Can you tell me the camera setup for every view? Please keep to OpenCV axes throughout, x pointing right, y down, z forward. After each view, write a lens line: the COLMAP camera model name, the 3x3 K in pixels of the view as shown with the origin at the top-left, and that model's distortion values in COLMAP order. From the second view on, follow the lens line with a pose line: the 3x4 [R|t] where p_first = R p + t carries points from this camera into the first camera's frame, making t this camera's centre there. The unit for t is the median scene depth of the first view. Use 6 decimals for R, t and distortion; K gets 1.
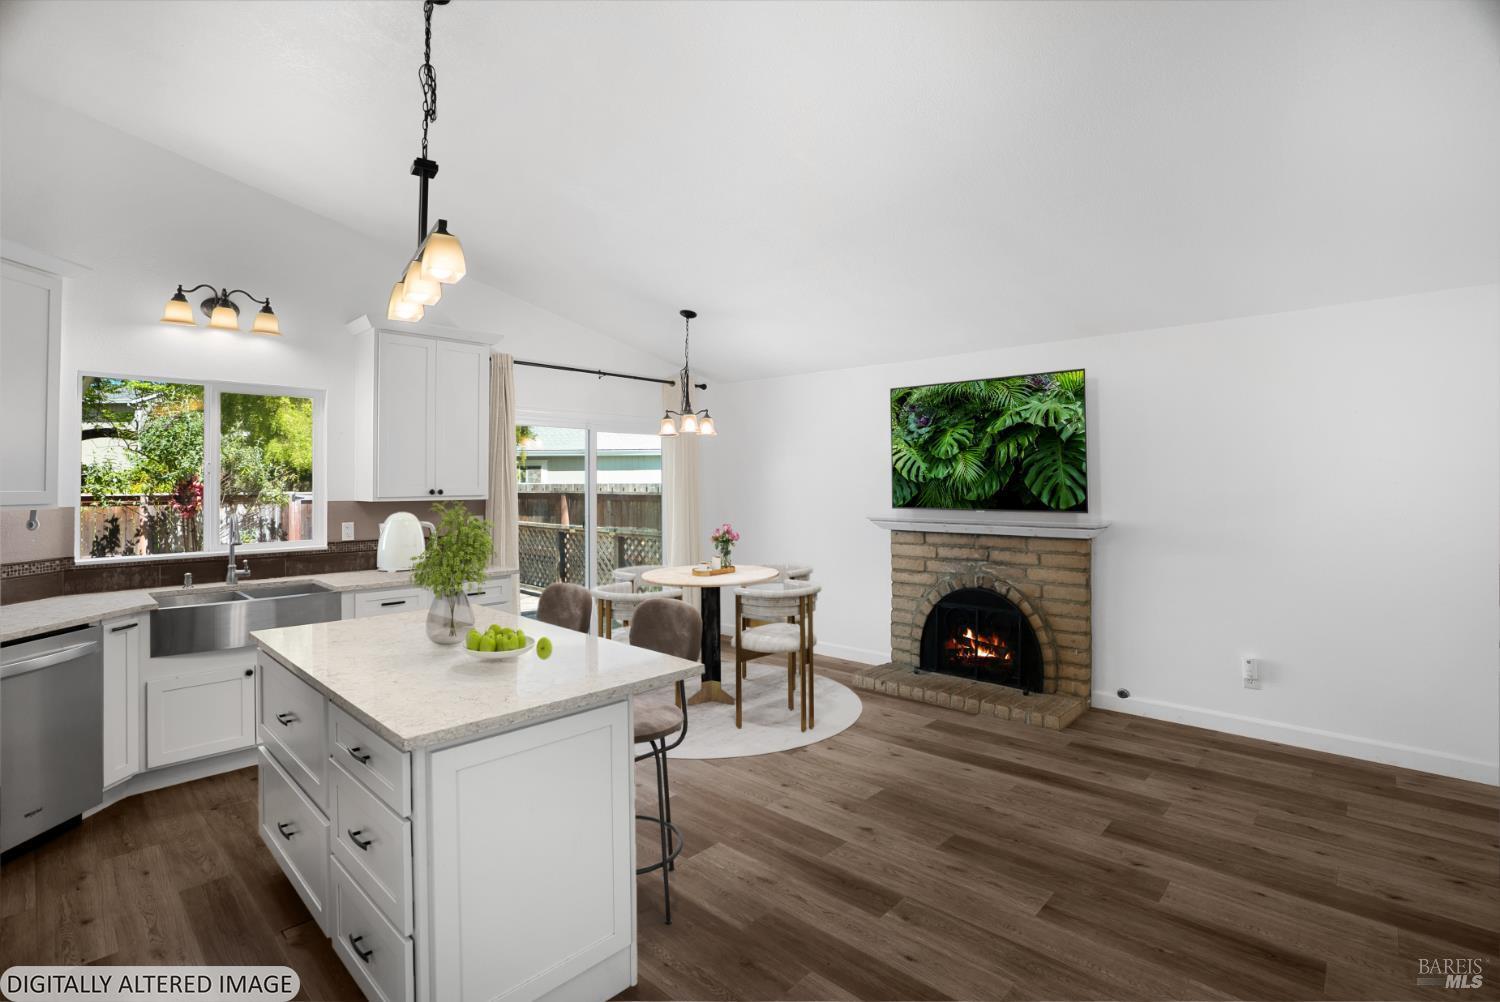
lens RADIAL K [[715.7, 0, 750.6], [0, 715.7, 484.8], [0, 0, 1]] dist [-0.079287, 0.032702]
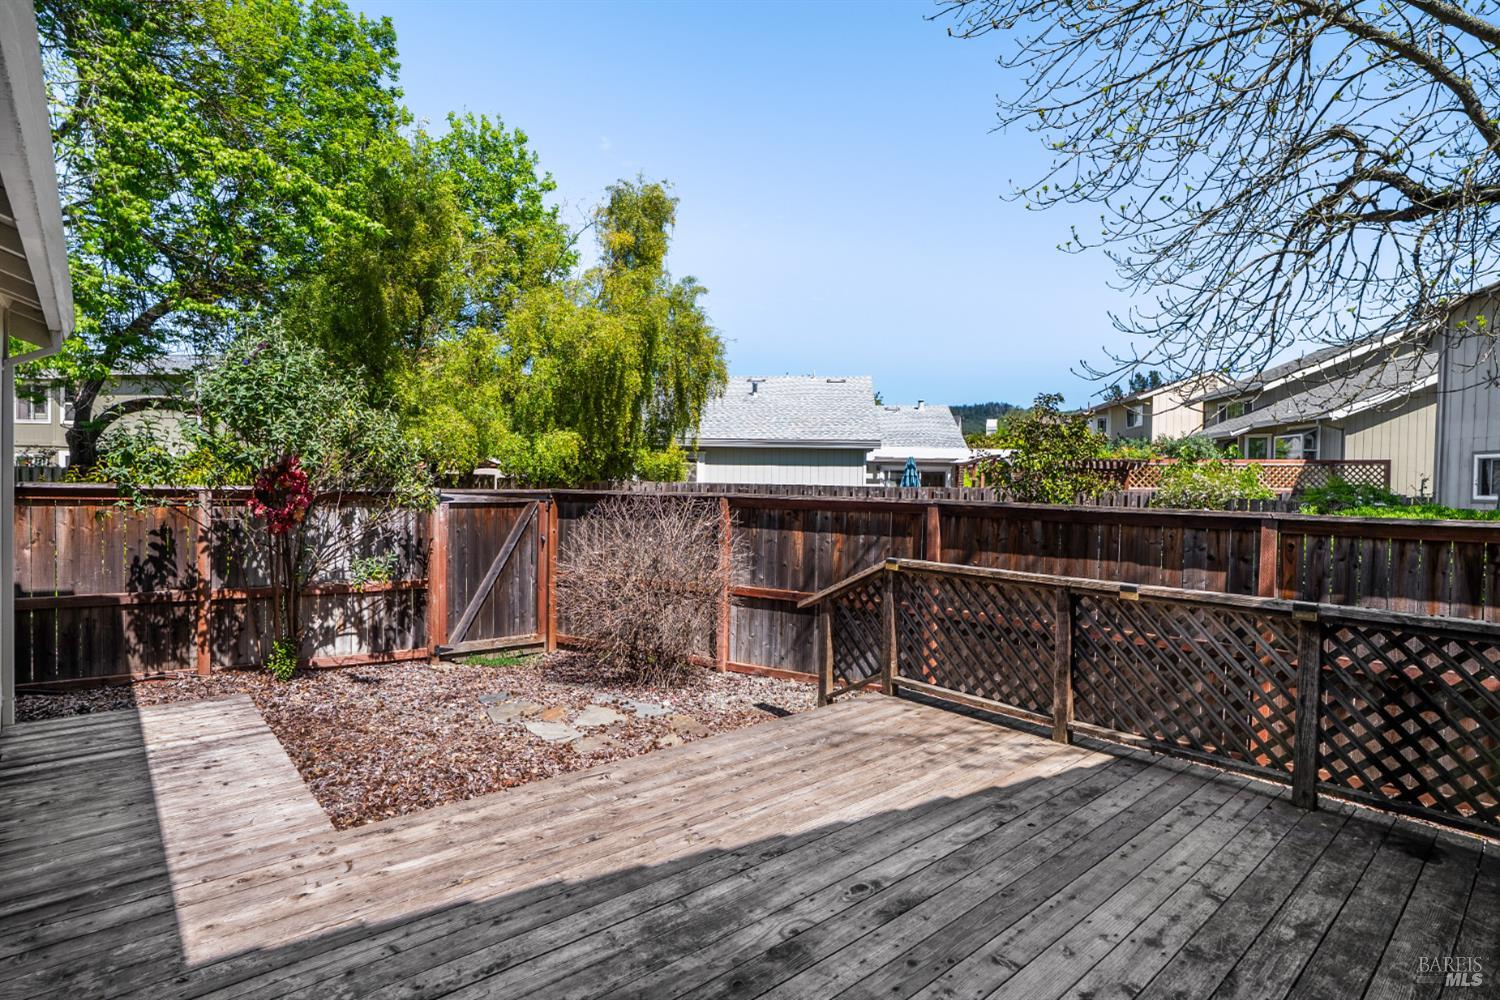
lens RADIAL K [[776.3, 0, 769.6], [0, 776.3, 499.2], [0, 0, 1]] dist [-0.082577, 0.043661]
pose [[0.995857, 0.026772, -0.086899, -0.925936], [-0.025531, 0.999556, 0.015356, 0.005380], [0.087272, -0.013074, 0.996099, 1.066554]]
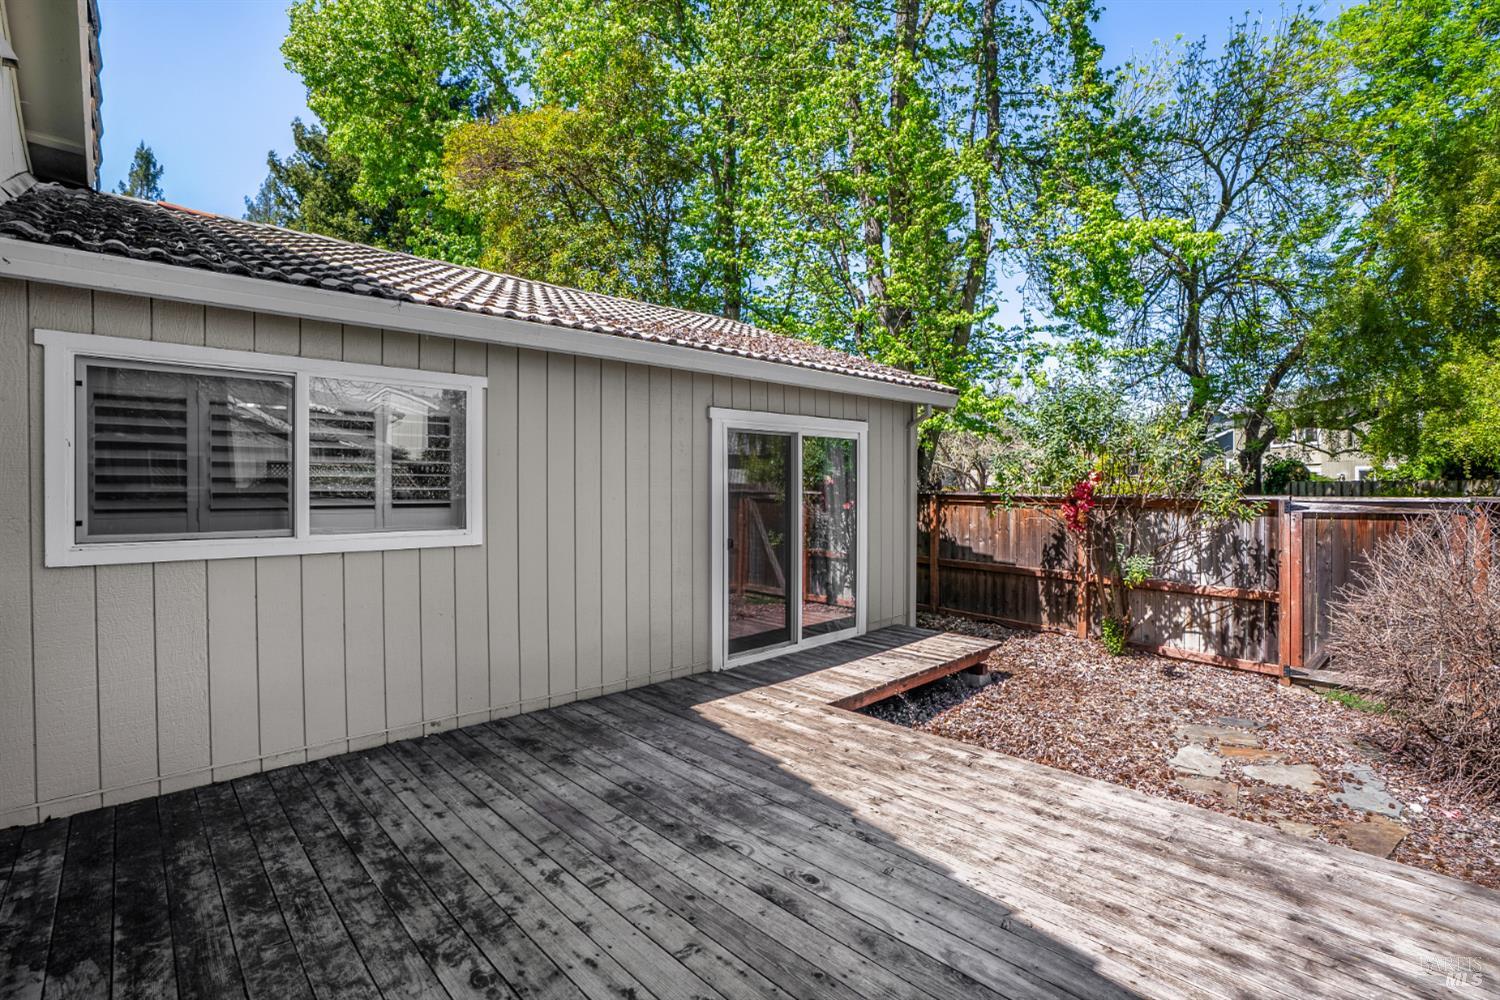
lens RADIAL K [[715.7, 0, 750.6], [0, 715.7, 483.8], [0, 0, 1]] dist [-0.079287, 0.032702]
pose [[-0.070093, 0.005352, -0.997526, -0.190263], [-0.007124, 0.999957, 0.005866, -0.002462], [0.997515, 0.007518, -0.070052, 1.802167]]
